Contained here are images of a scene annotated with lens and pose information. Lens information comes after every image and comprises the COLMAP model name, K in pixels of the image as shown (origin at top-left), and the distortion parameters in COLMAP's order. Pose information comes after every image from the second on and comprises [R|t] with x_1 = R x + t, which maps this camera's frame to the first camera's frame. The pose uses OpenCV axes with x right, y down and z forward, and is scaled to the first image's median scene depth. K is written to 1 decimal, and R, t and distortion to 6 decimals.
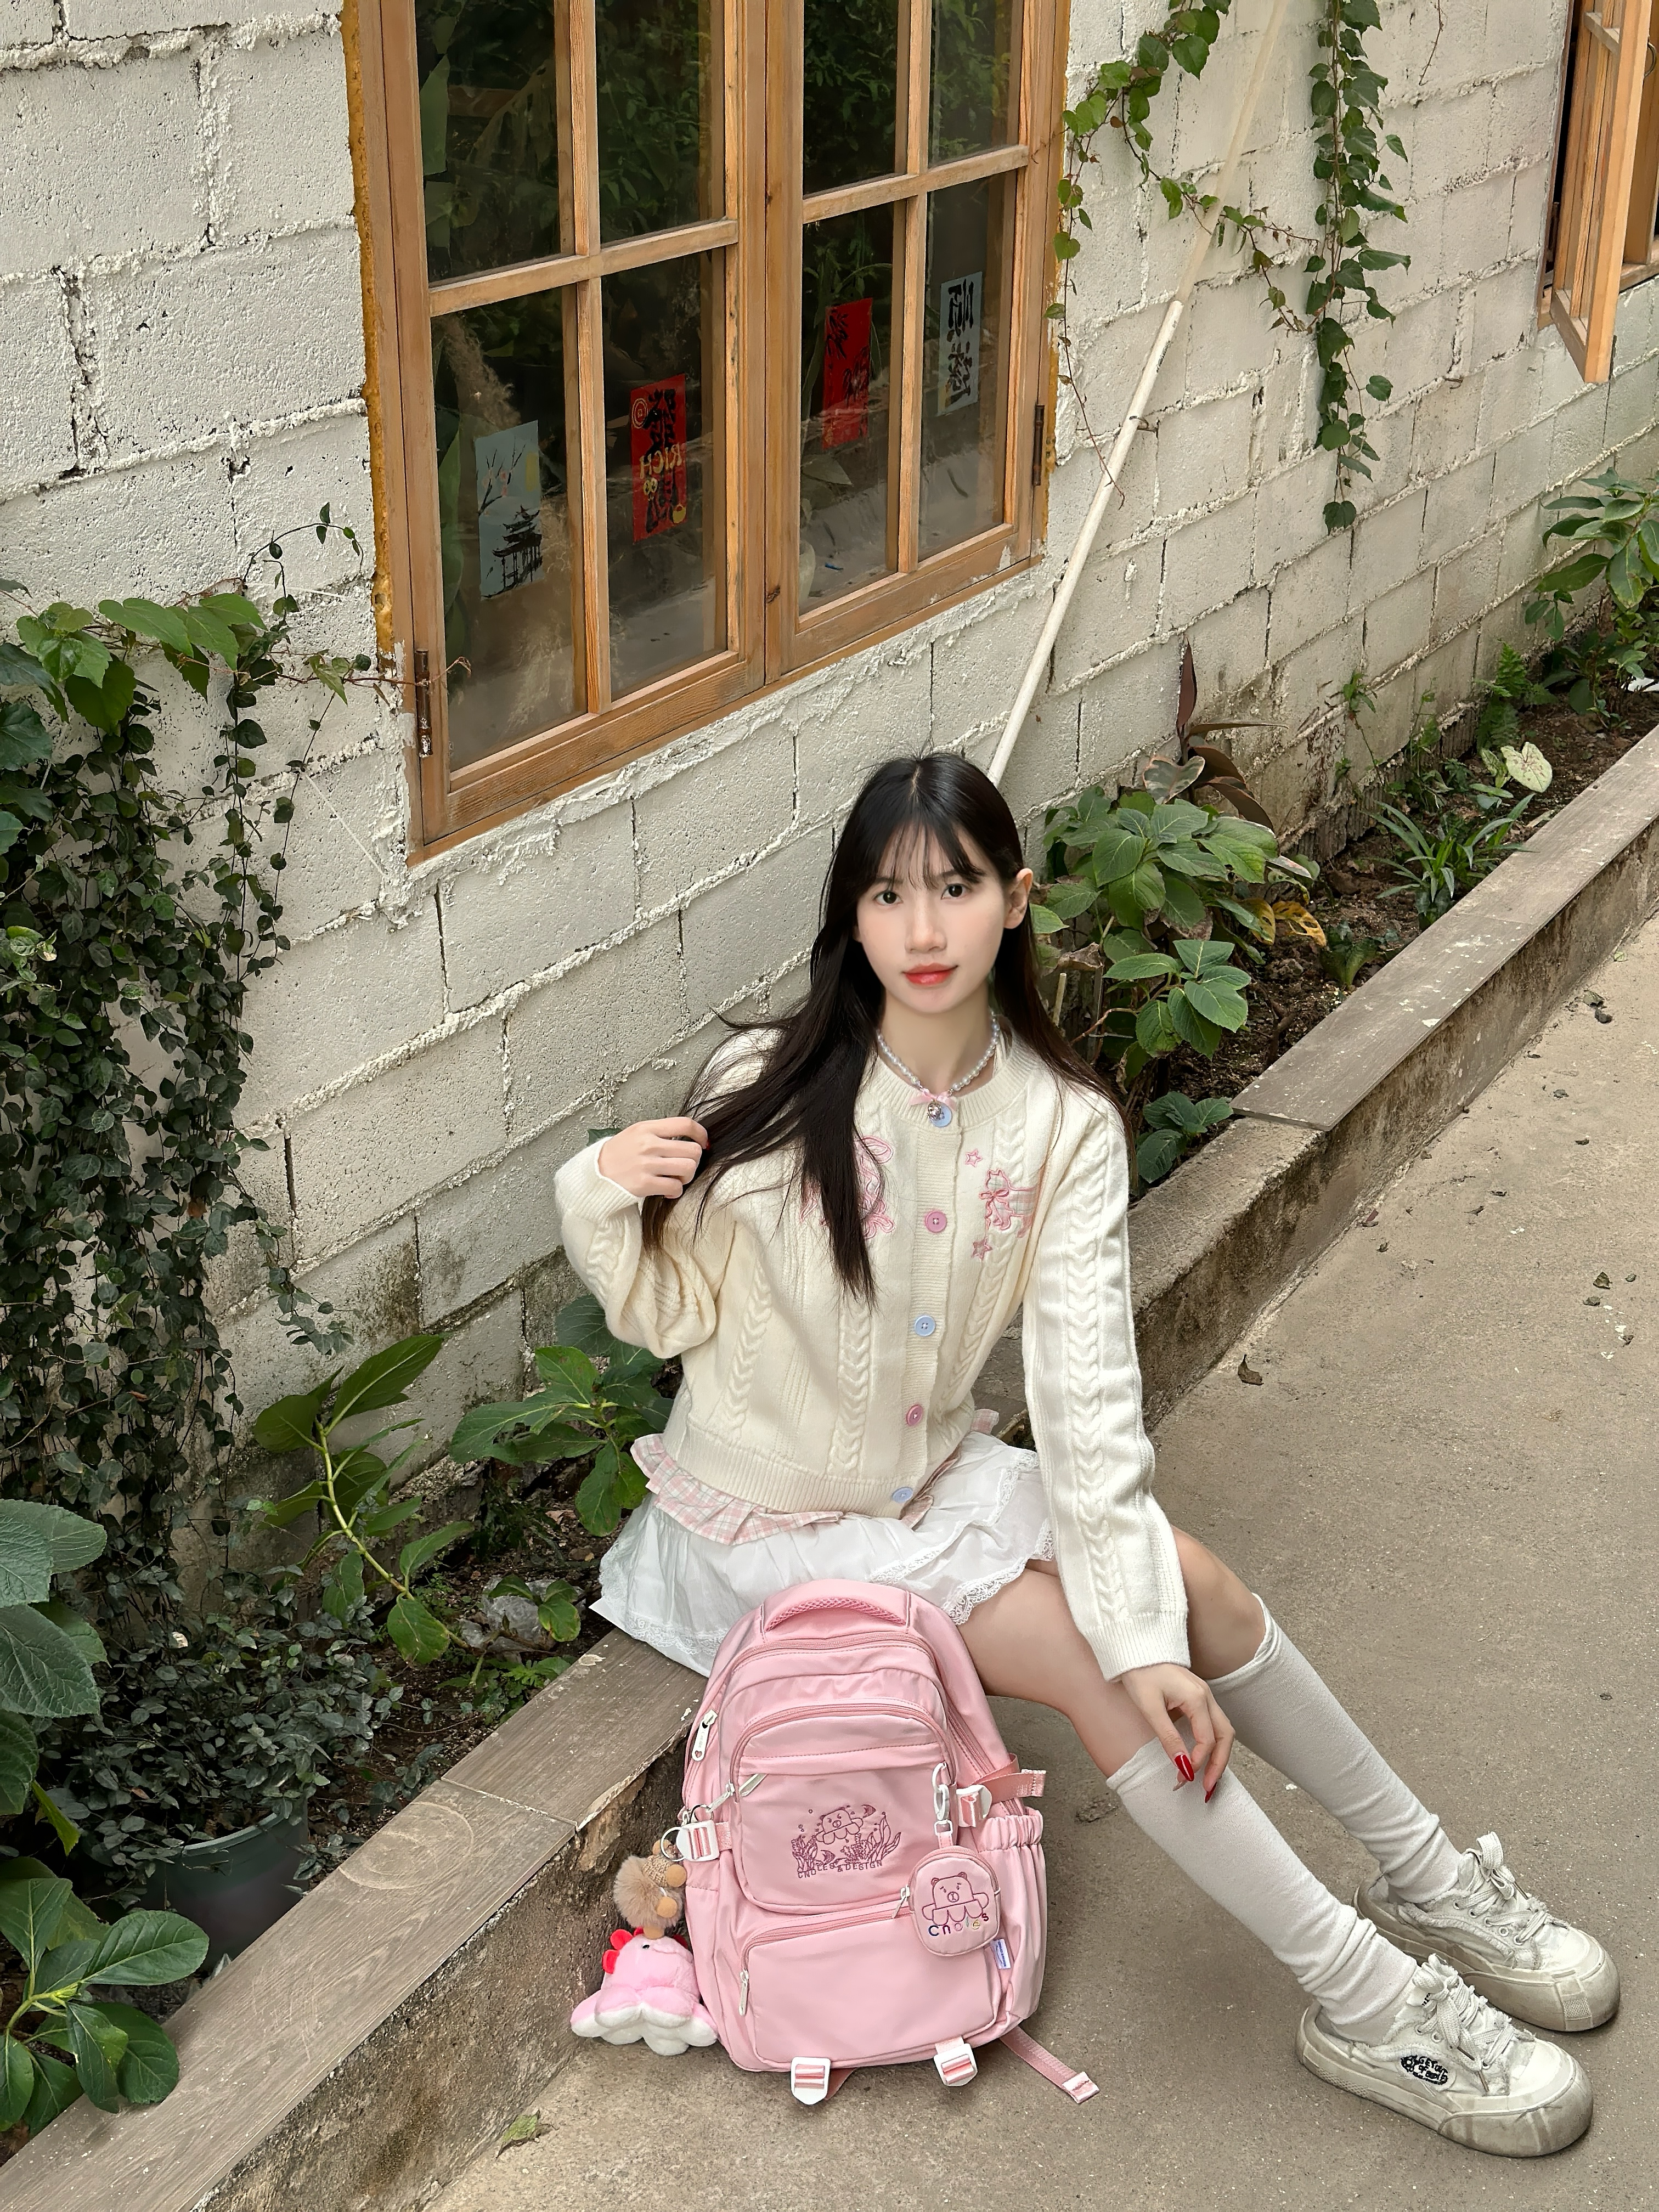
lens RADIAL K [[3045.1, 0, 830.7], [0, 3045.1, 1139.2], [0, 0, 1]] dist [0.193970, -0.393860]
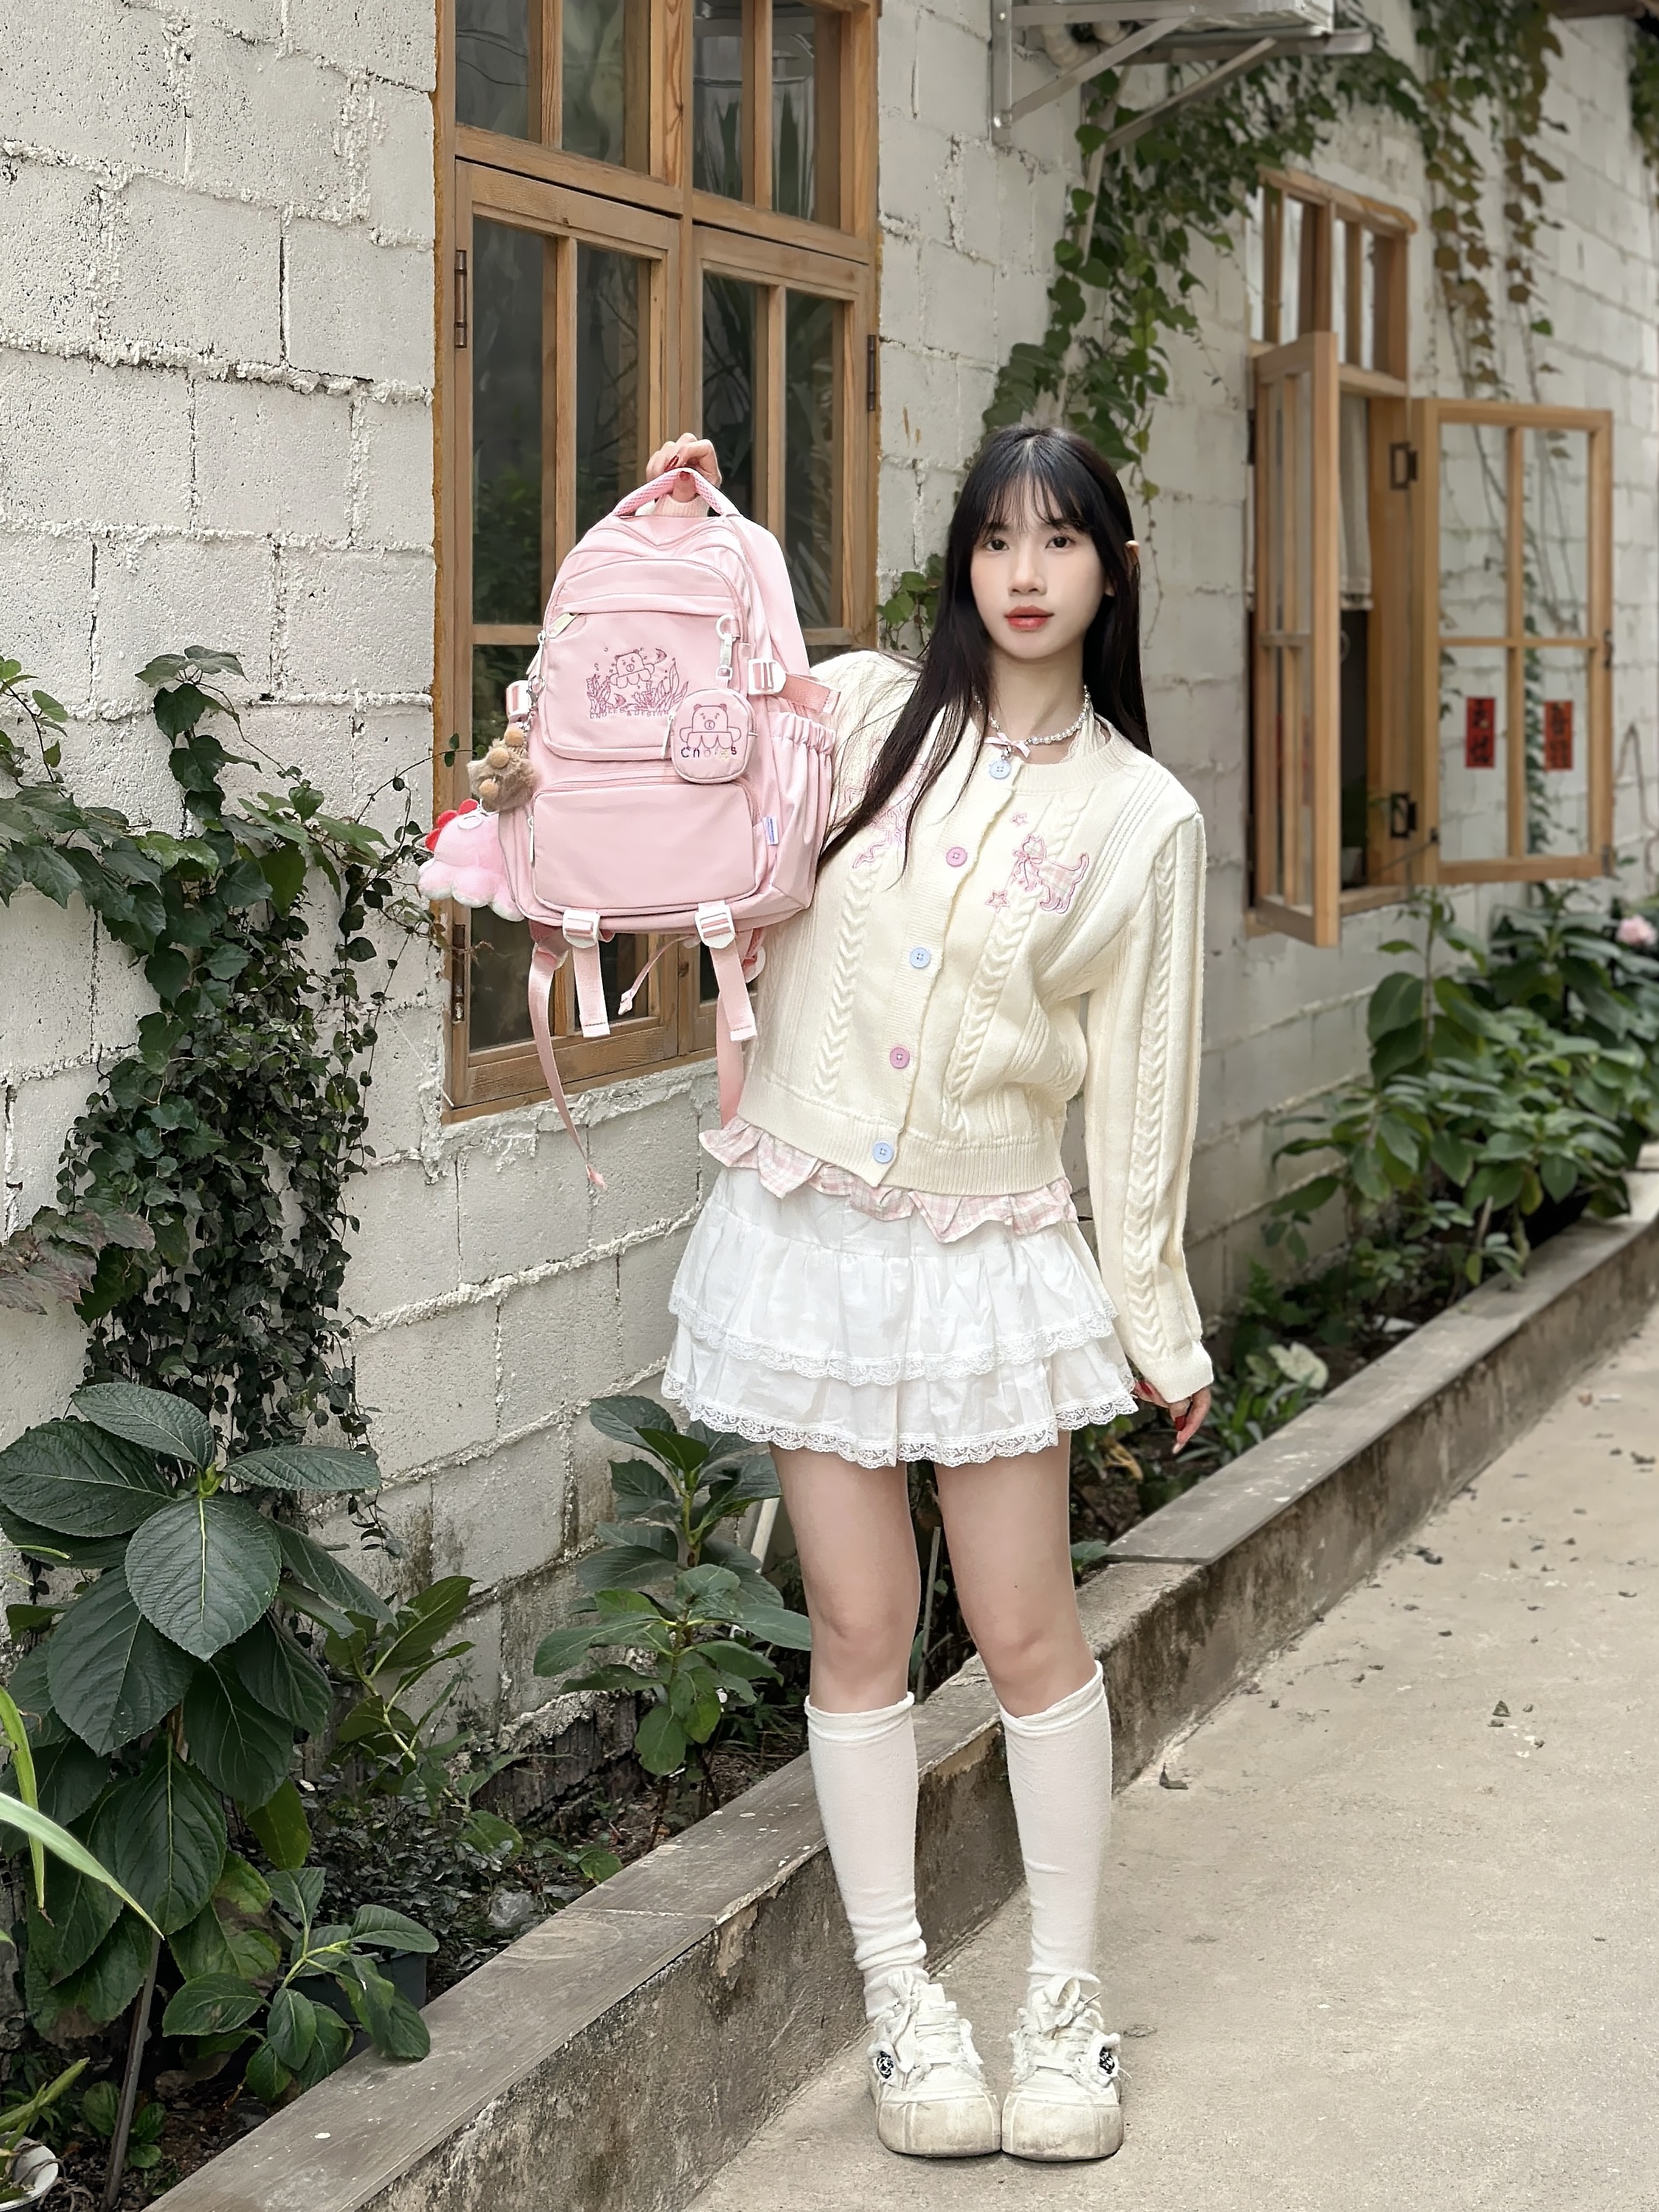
lens RADIAL K [[4246.3, 0, 838.3], [0, 4246.3, 738.2], [0, 0, 1]] dist [0.154747, -0.272390]
pose [[0.984868, -0.014266, 0.172720, -0.256200], [0.081515, 0.917618, -0.389015, 0.380490], [-0.152941, 0.397208, 0.904895, -0.436325]]
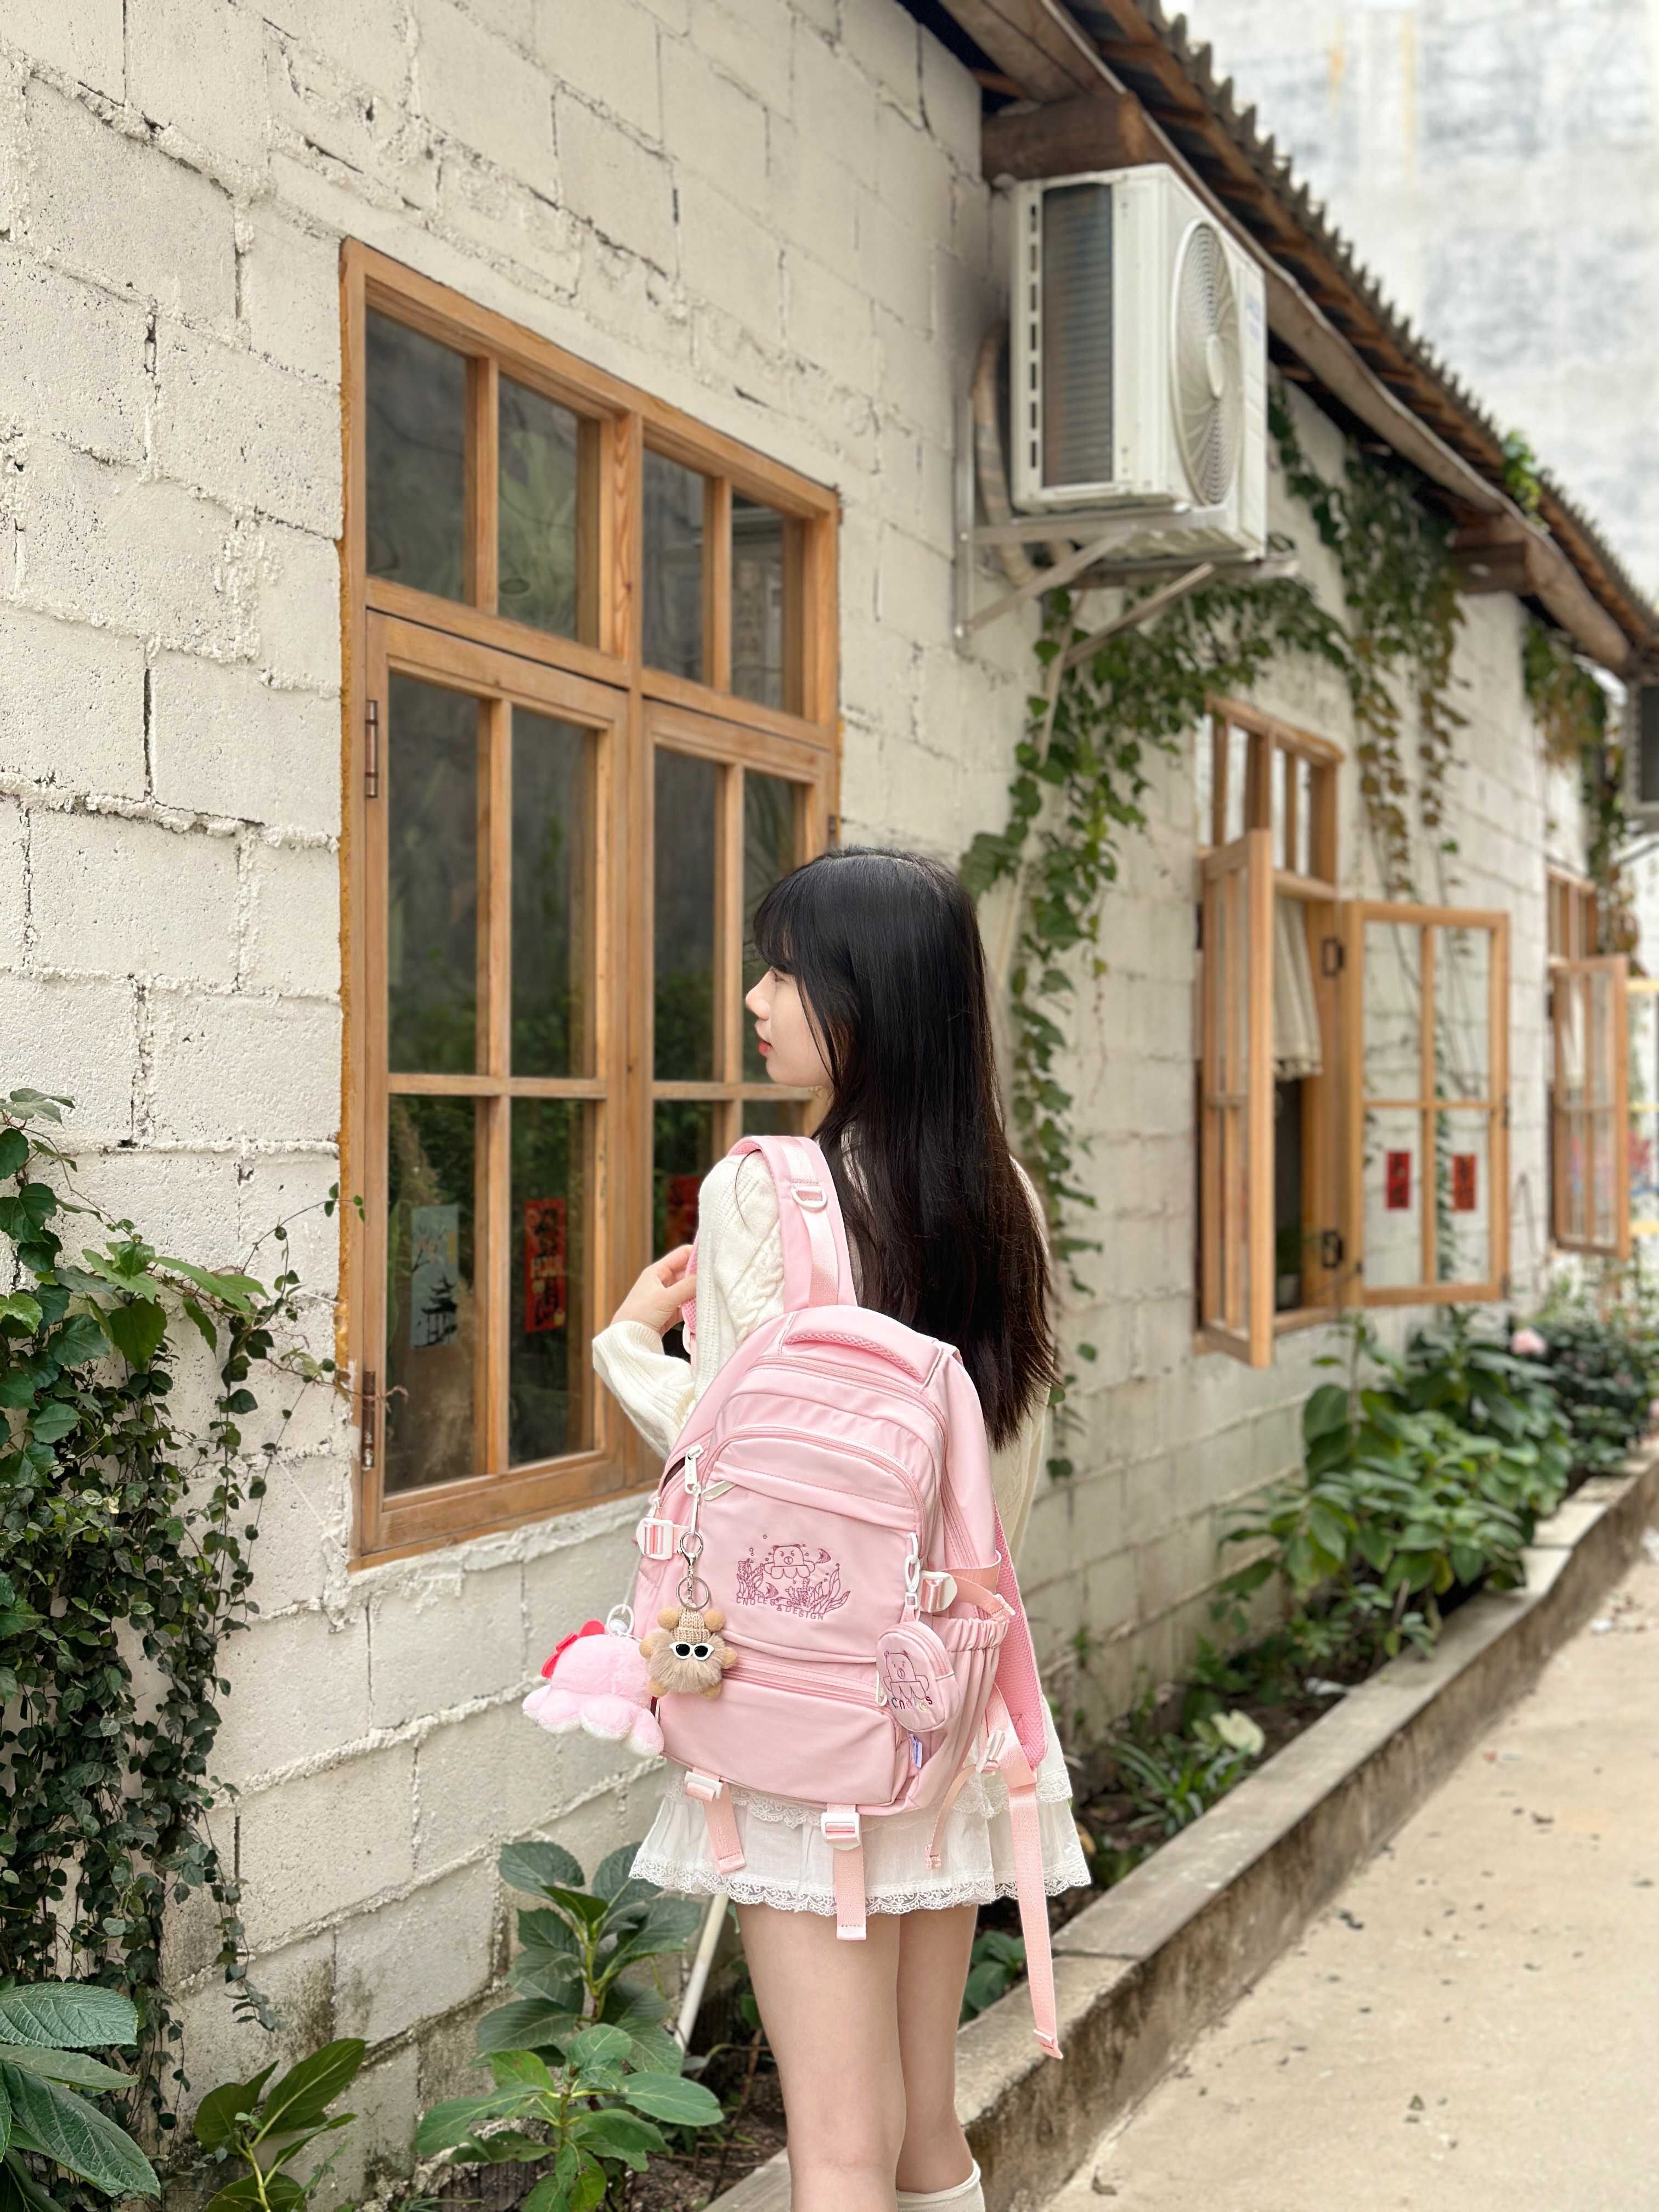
lens RADIAL K [[3045.1, 0, 830.7], [0, 3045.1, 1139.2], [0, 0, 1]] dist [0.193970, -0.393860]
pose [[0.990357, -0.009437, 0.138219, -0.116778], [0.065079, 0.912440, -0.404003, 0.219971], [-0.122304, 0.409102, 0.904255, -0.066398]]
